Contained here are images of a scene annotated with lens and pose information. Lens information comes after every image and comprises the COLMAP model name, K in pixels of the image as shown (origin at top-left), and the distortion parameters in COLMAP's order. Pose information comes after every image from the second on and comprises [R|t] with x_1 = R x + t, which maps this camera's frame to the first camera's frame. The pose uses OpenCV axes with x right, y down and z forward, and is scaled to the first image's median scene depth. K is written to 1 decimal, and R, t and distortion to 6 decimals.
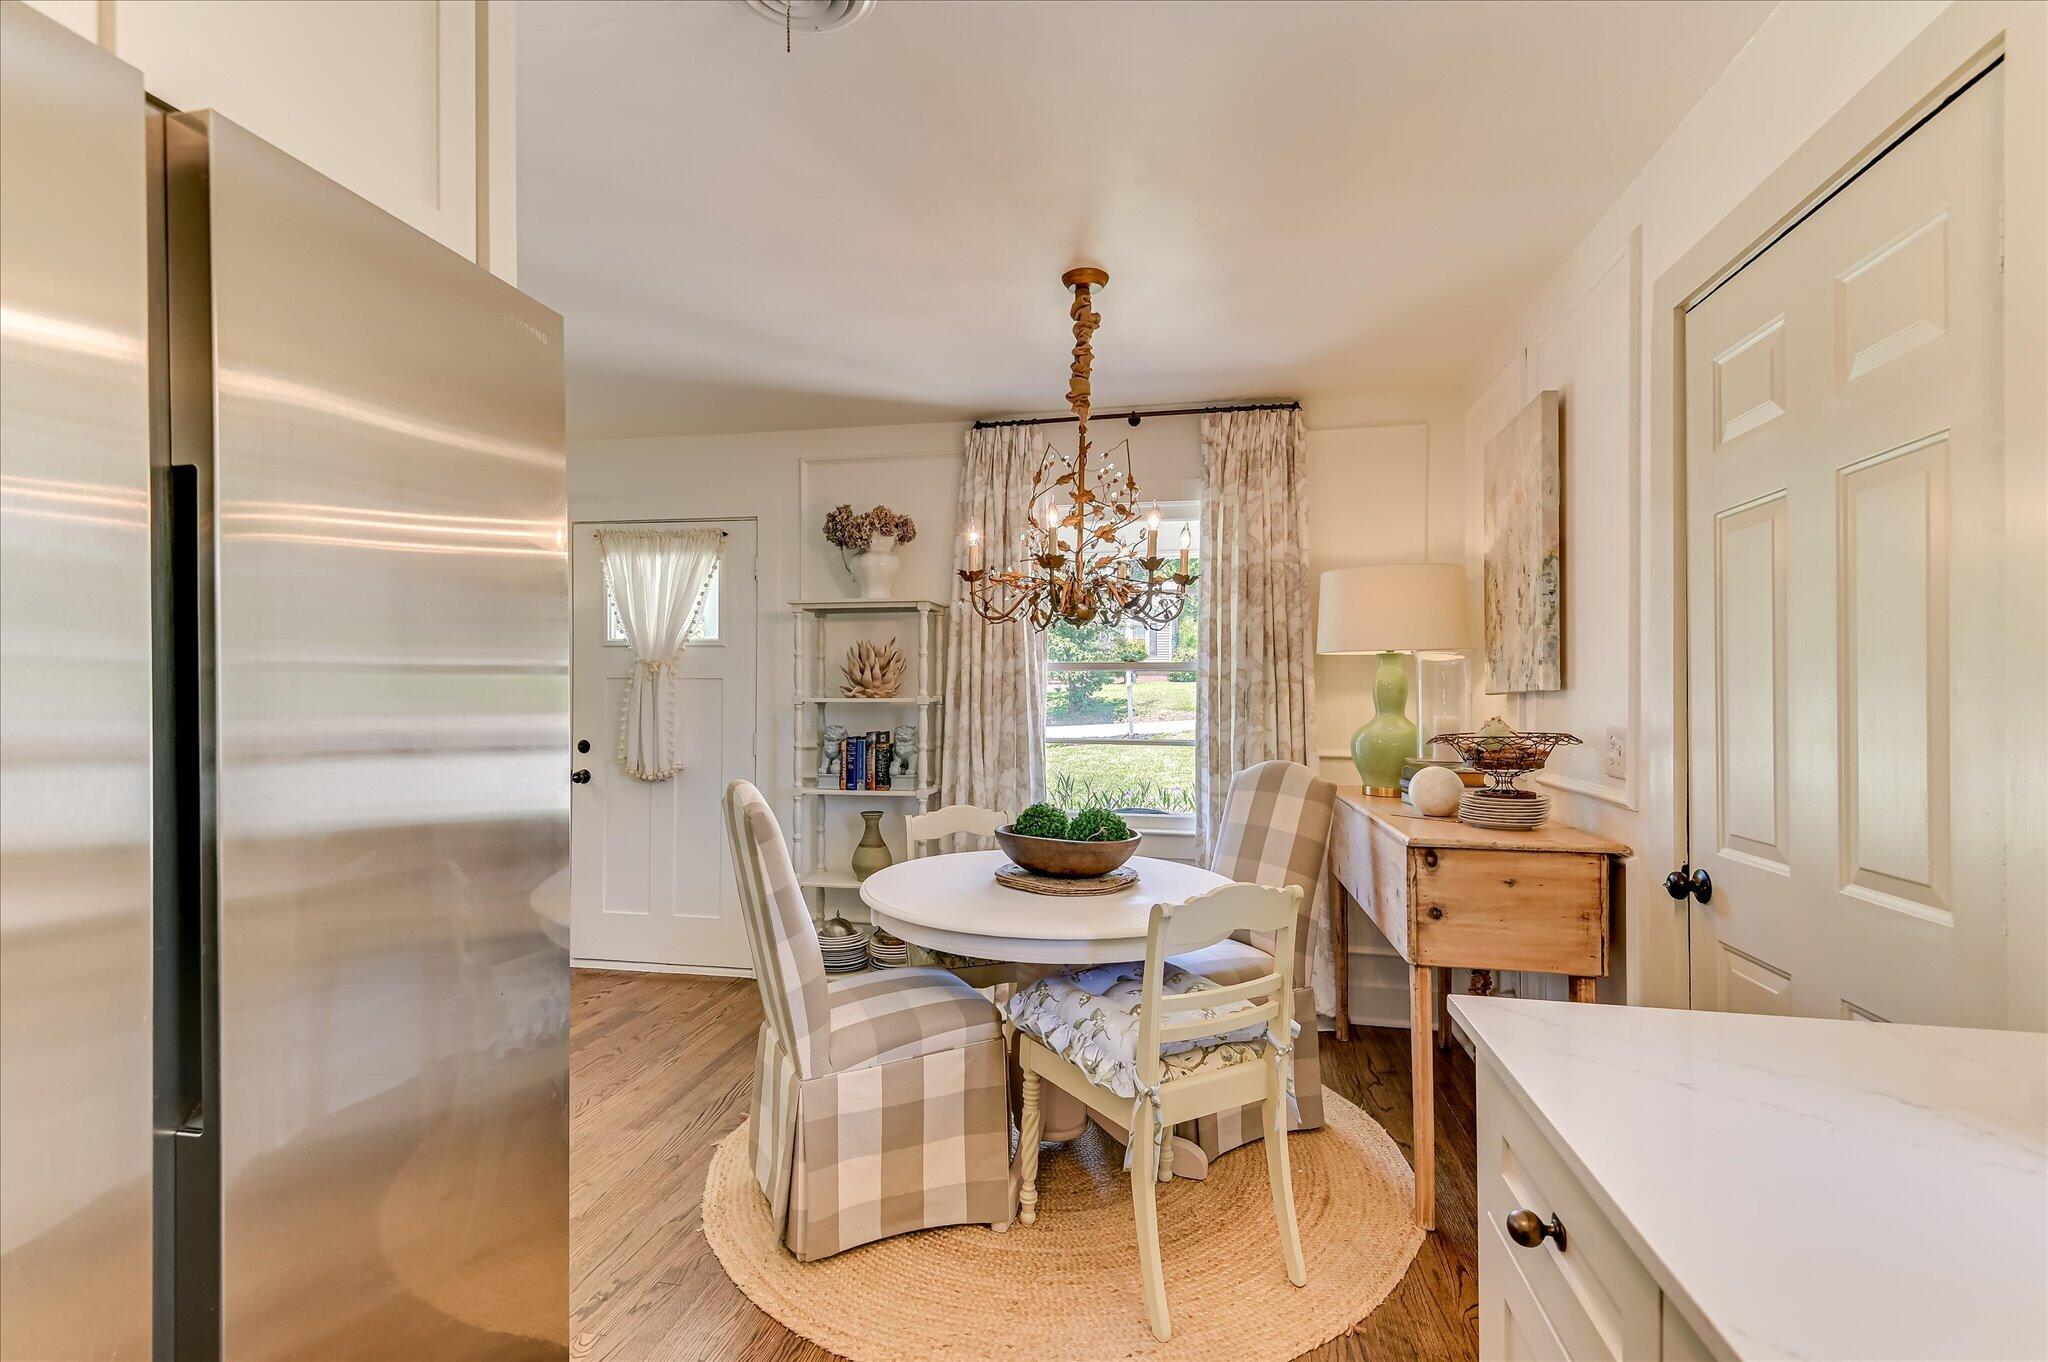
lens RADIAL K [[939.8, 0, 1008.2], [0, 939.8, 675.8], [0, 0, 1]] dist [0.000845, 0.000087]
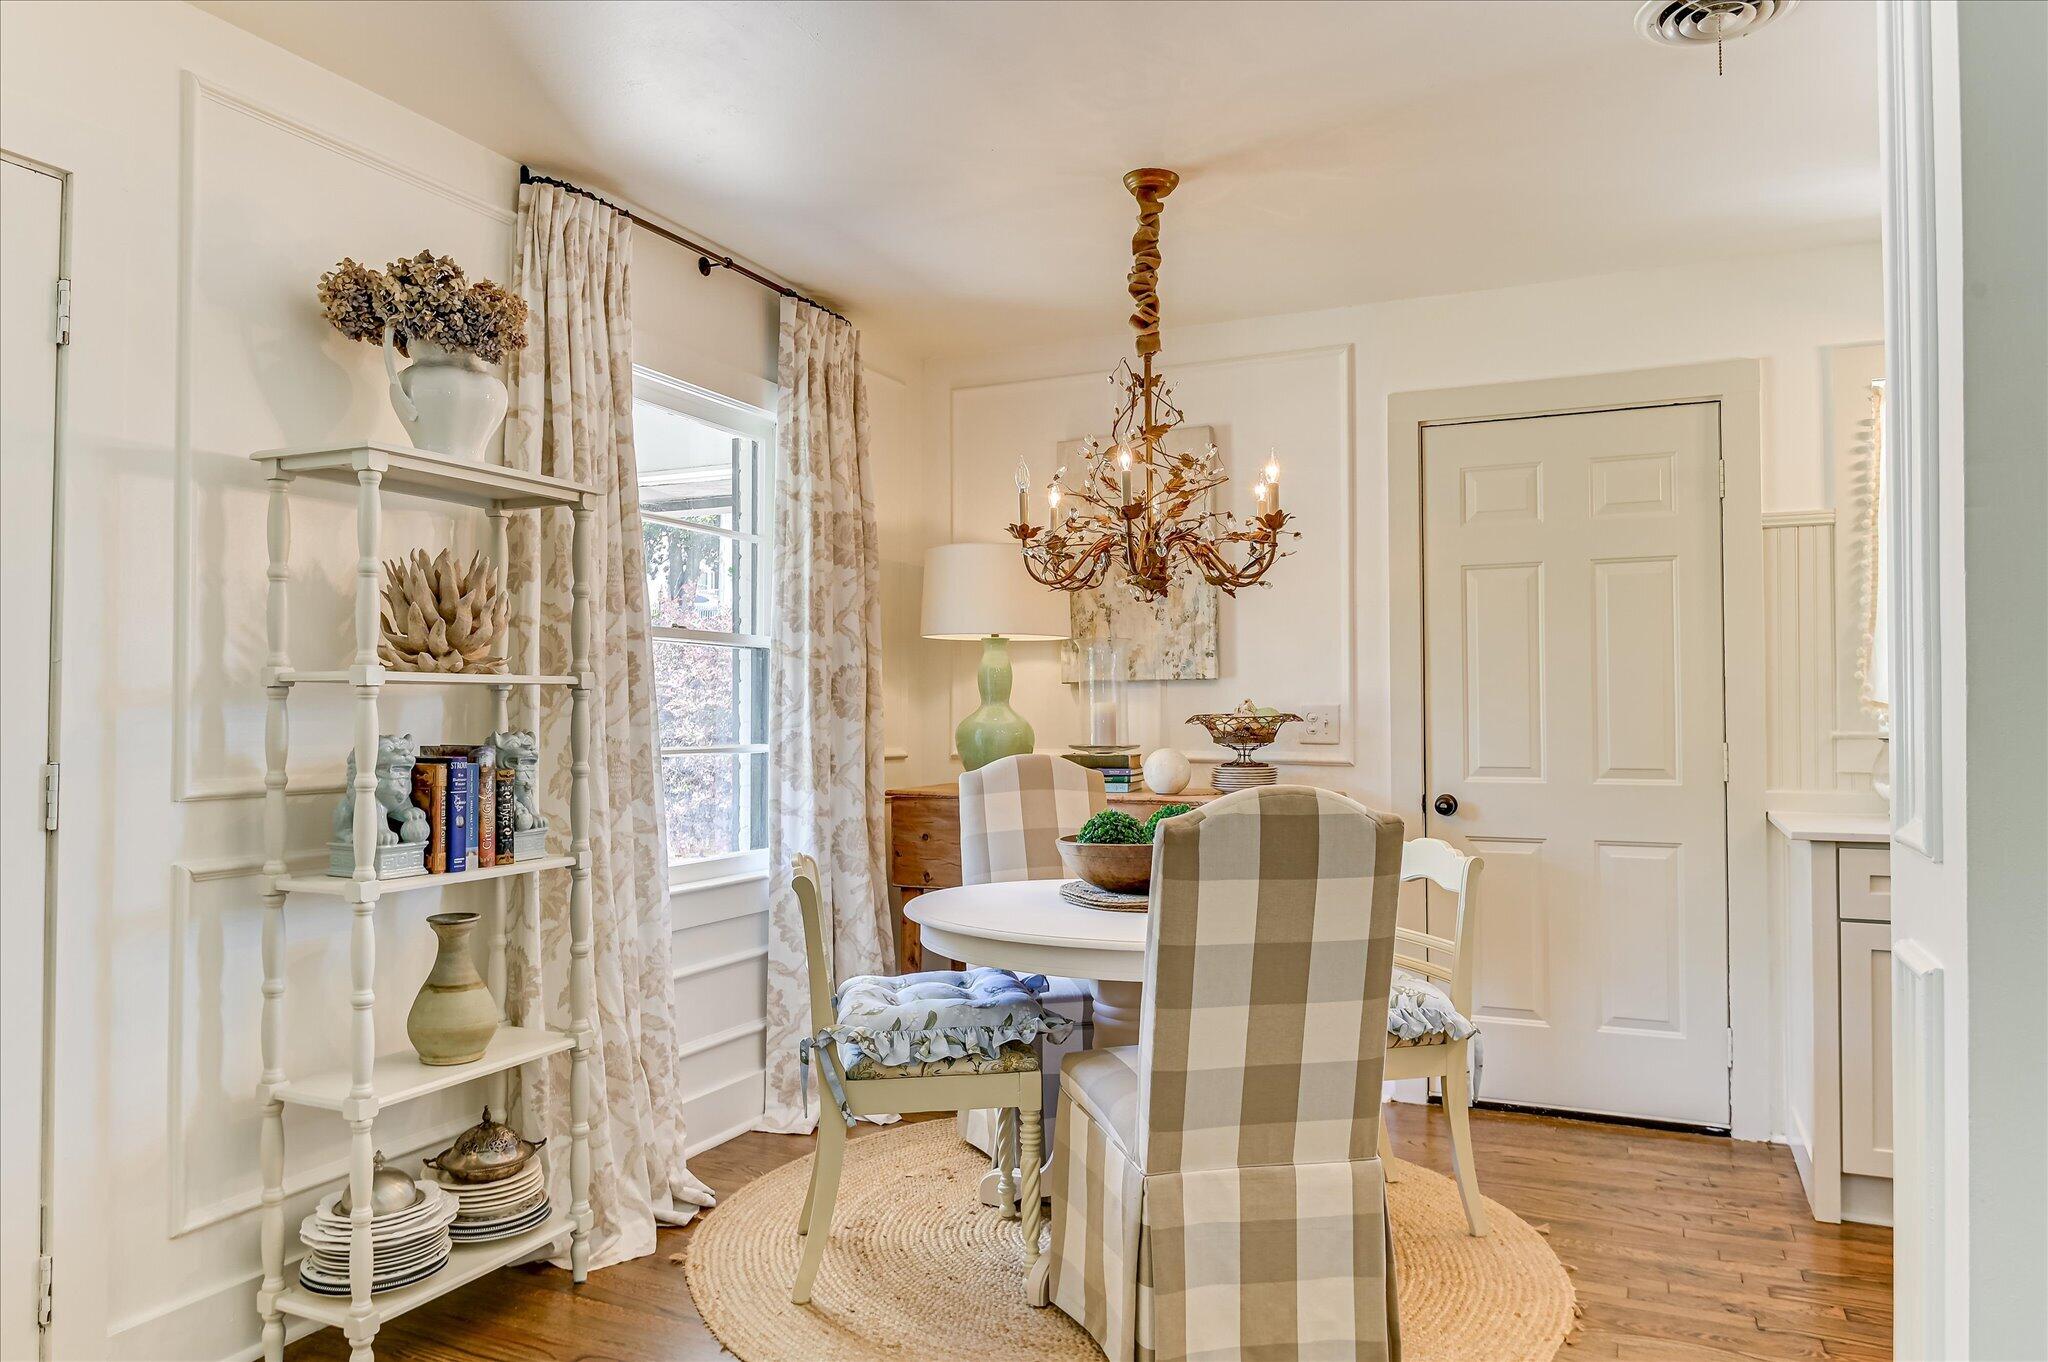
lens RADIAL K [[1391.6, 0, 1040.1], [0, 1391.6, 677.8], [0, 0, 1]] dist [0.007923, -0.019813]
pose [[0.198095, 0.018719, 0.980004, -1.039085], [-0.018423, 0.999712, -0.015371, 0.039298], [-0.980010, -0.015010, 0.198383, 0.759114]]
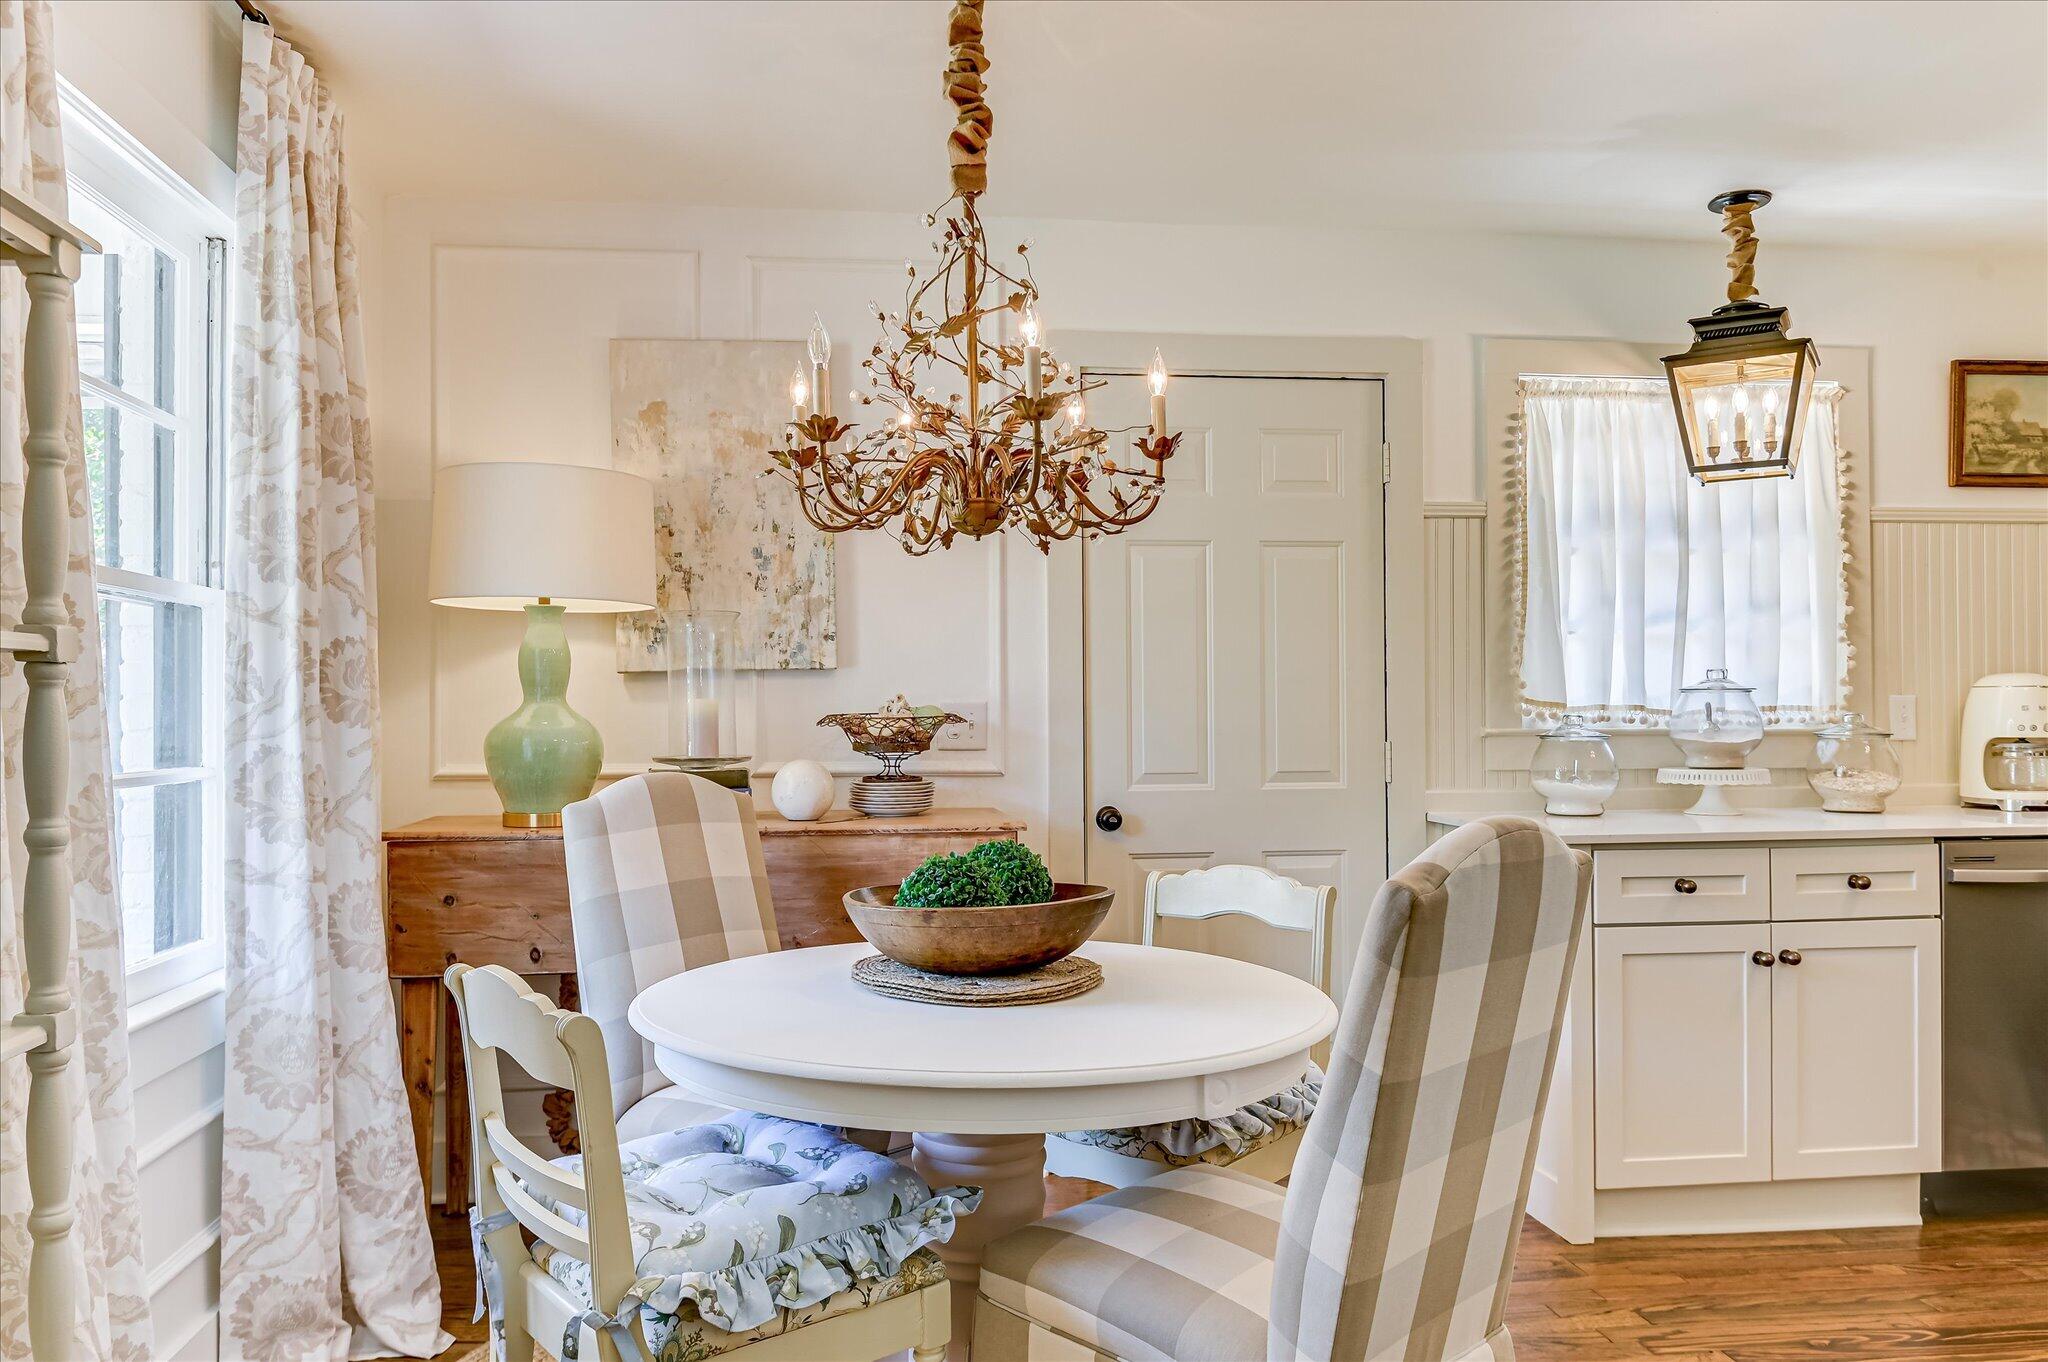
lens RADIAL K [[1391.6, 0, 1018.9], [0, 1391.6, 700.8], [0, 0, 1]] dist [0.007923, -0.019813]
pose [[-0.333909, 0.004347, 0.942595, -0.671329], [-0.016122, 0.999817, -0.010322, 0.050580], [-0.942468, -0.018644, -0.333777, 1.125883]]
